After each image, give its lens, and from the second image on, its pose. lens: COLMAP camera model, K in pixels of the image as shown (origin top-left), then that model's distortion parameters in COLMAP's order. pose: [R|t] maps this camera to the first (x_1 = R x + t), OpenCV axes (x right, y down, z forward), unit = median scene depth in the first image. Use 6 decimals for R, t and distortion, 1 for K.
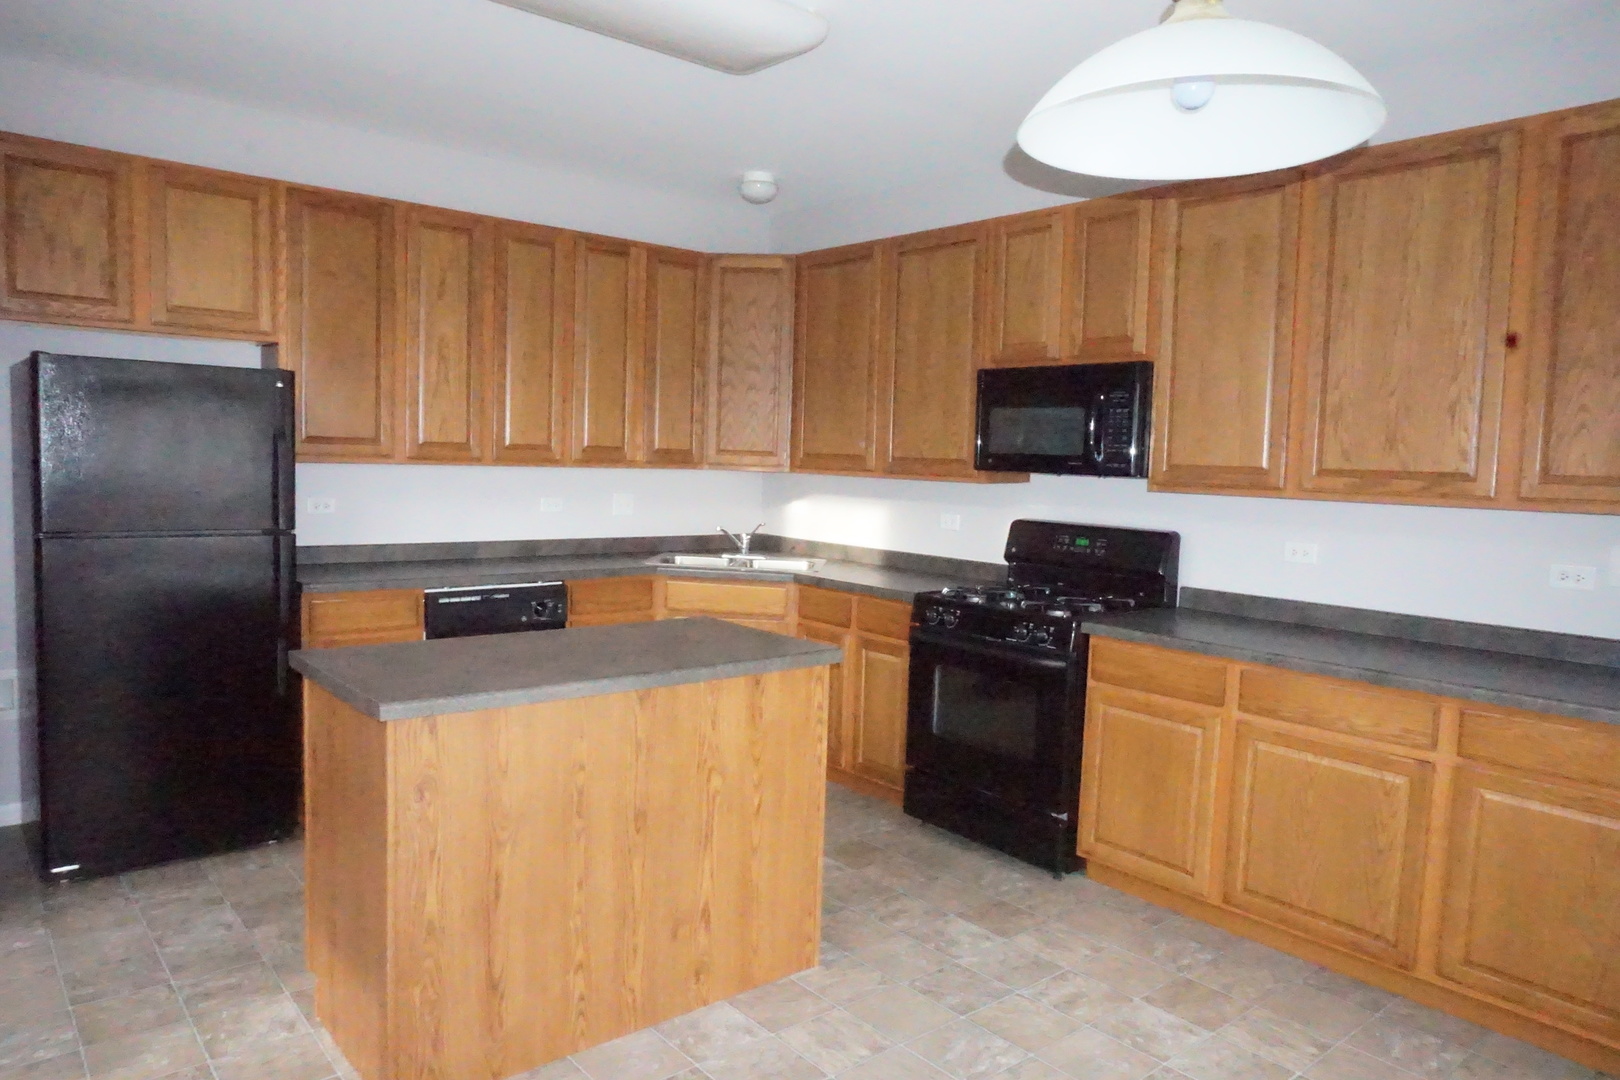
lens RADIAL K [[1080.4, 0, 801.2], [0, 1080.4, 541.0], [0, 0, 1]] dist [-0.052187, 0.028575]
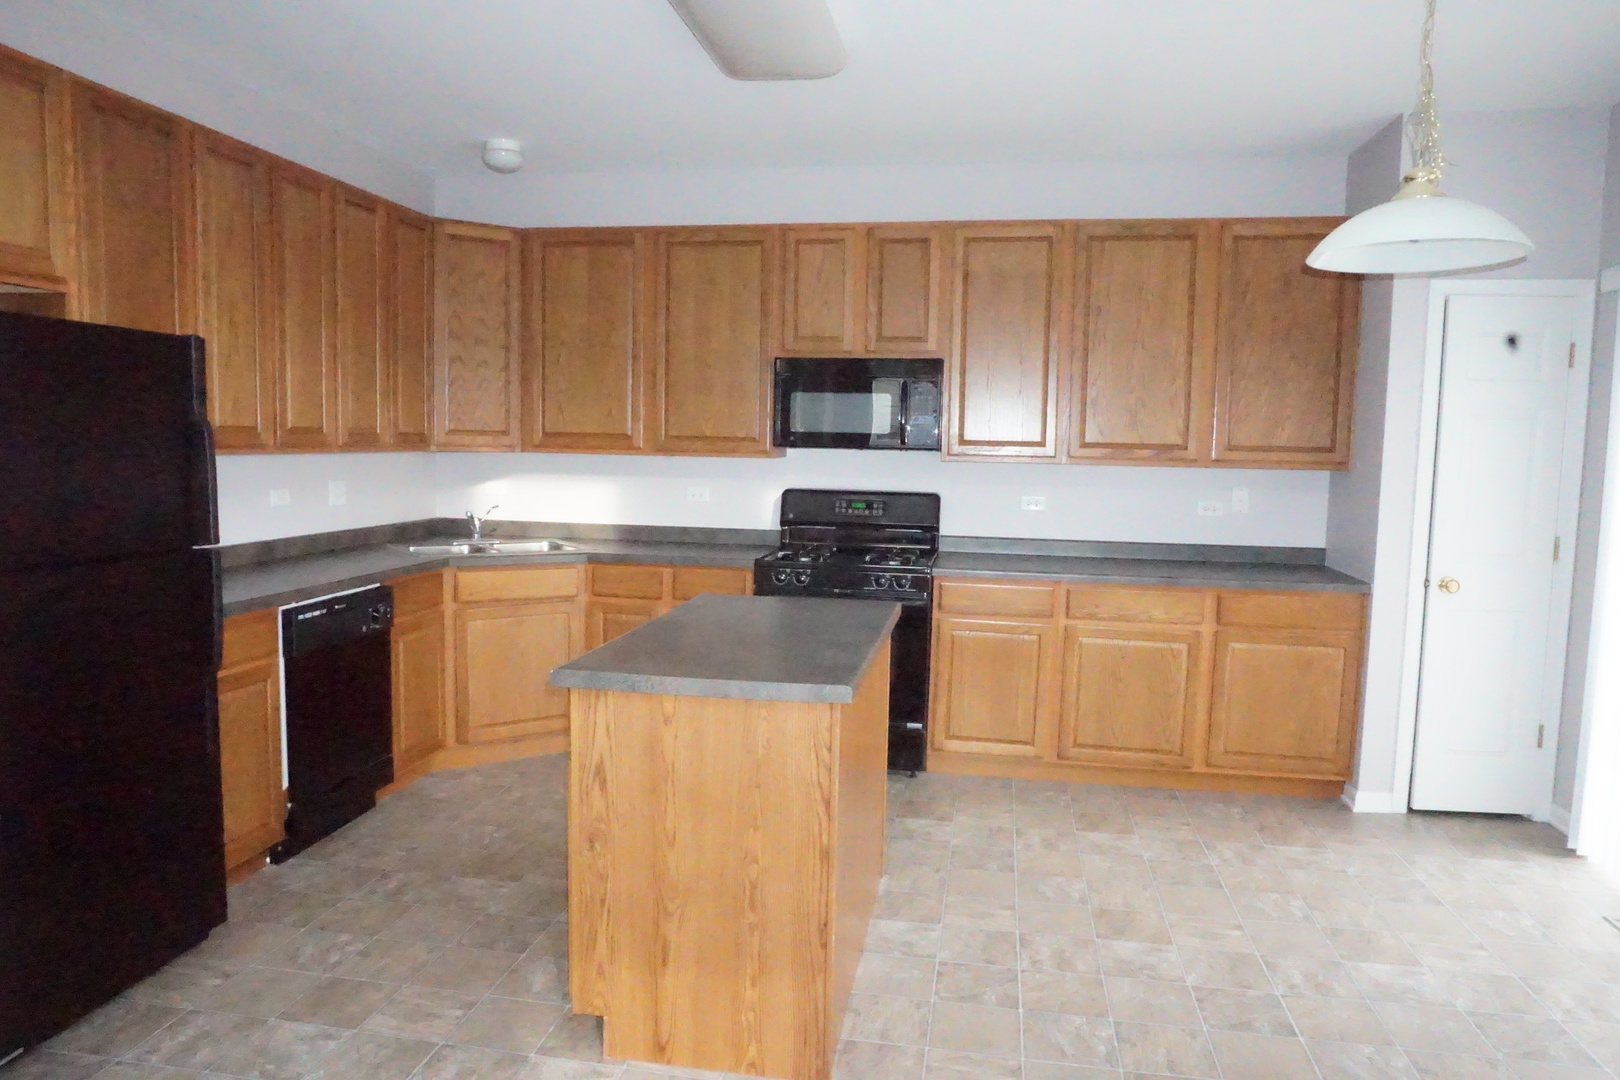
lens RADIAL K [[1080.4, 0, 803.1], [0, 1080.4, 539.9], [0, 0, 1]] dist [-0.052187, 0.028575]
pose [[0.764024, -0.074859, 0.640831, -0.609989], [0.054961, 0.997187, 0.050960, -0.027269], [-0.642843, -0.003714, 0.765989, 0.122820]]
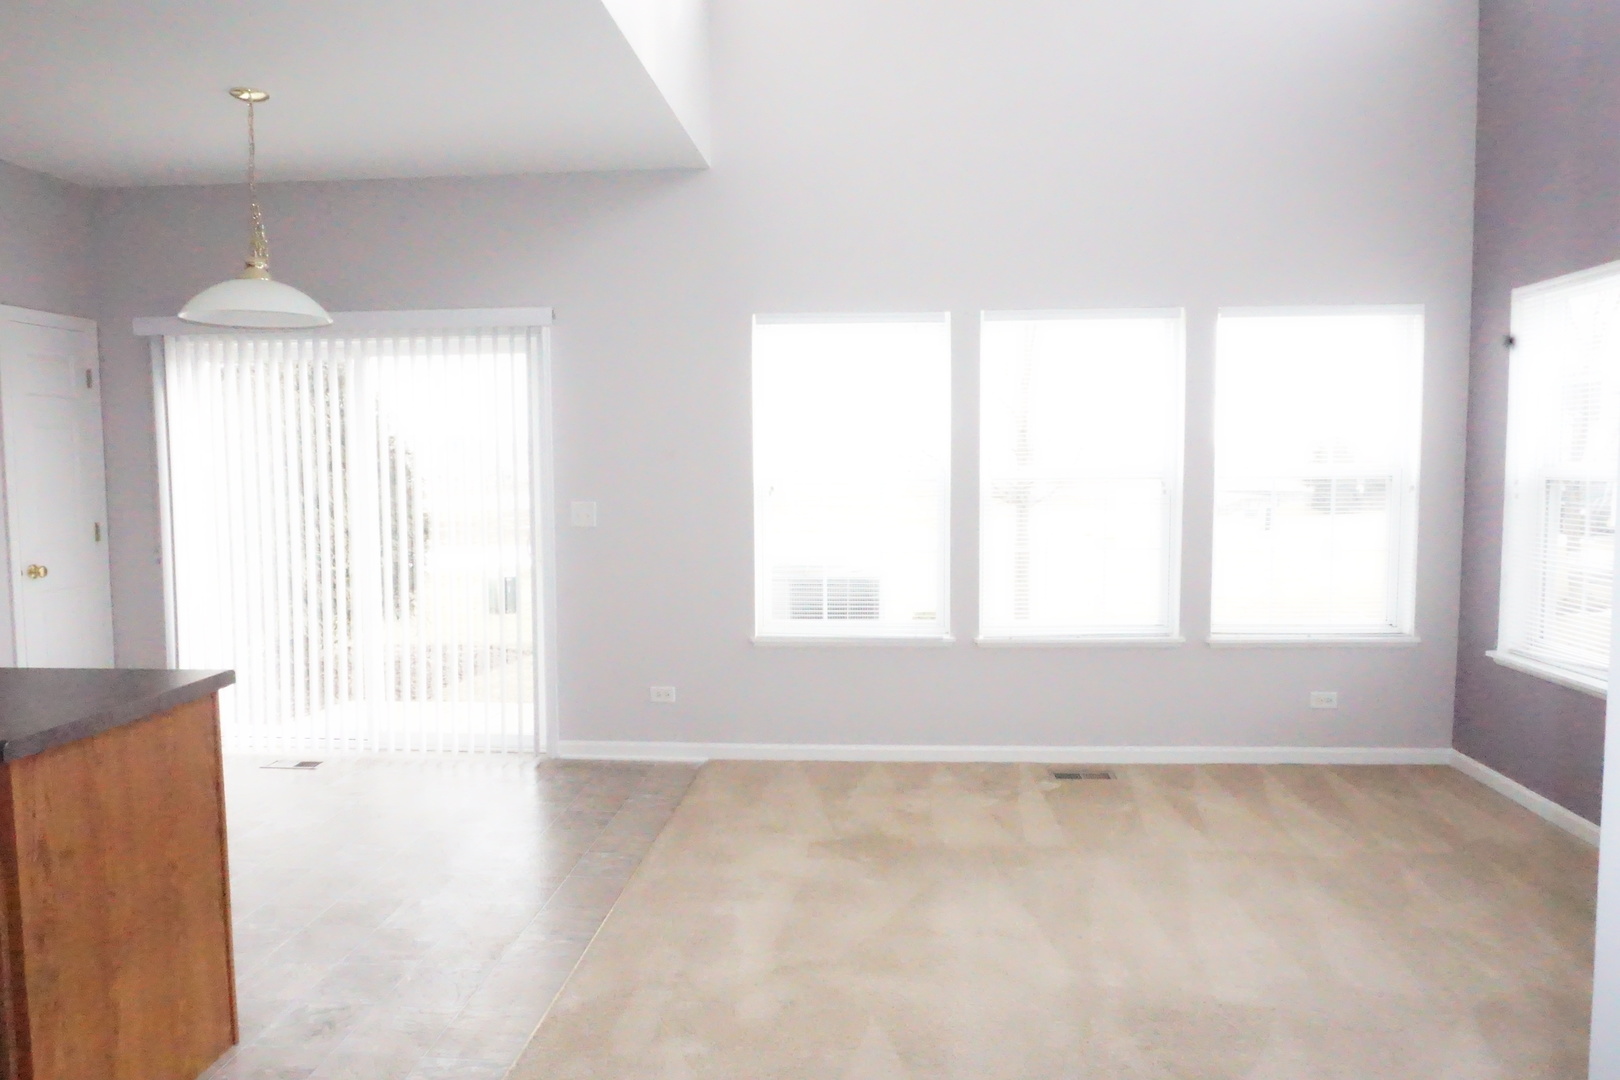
lens RADIAL K [[1080.4, 0, 817.3], [0, 1080.4, 532.2], [0, 0, 1]] dist [-0.052187, 0.028575]
pose [[-0.714739, -0.076060, 0.695243, -0.929441], [0.040261, 0.987946, 0.149472, -0.084565], [-0.698232, 0.134824, -0.703061, 0.753028]]
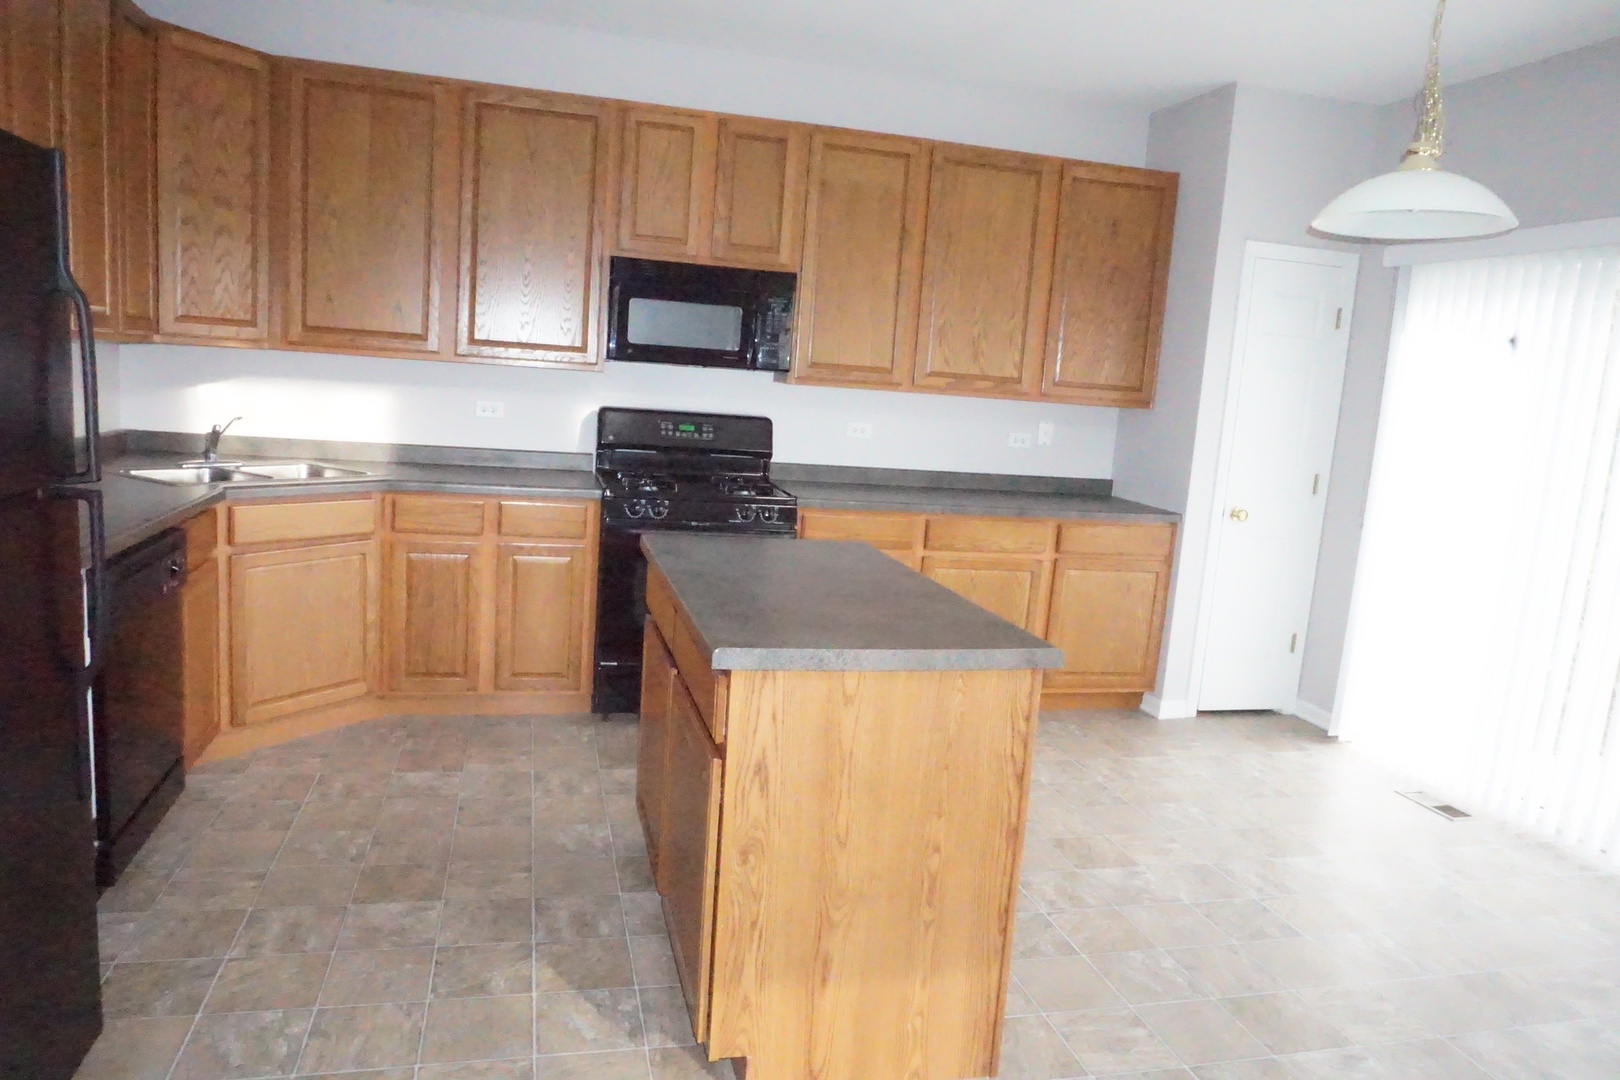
lens RADIAL K [[1080.4, 0, 808.6], [0, 1080.4, 540.8], [0, 0, 1]] dist [-0.052187, 0.028575]
pose [[0.431521, -0.137341, 0.891587, -0.736997], [0.012975, 0.989185, 0.146095, -0.047708], [-0.902010, -0.051475, 0.428636, 0.443702]]
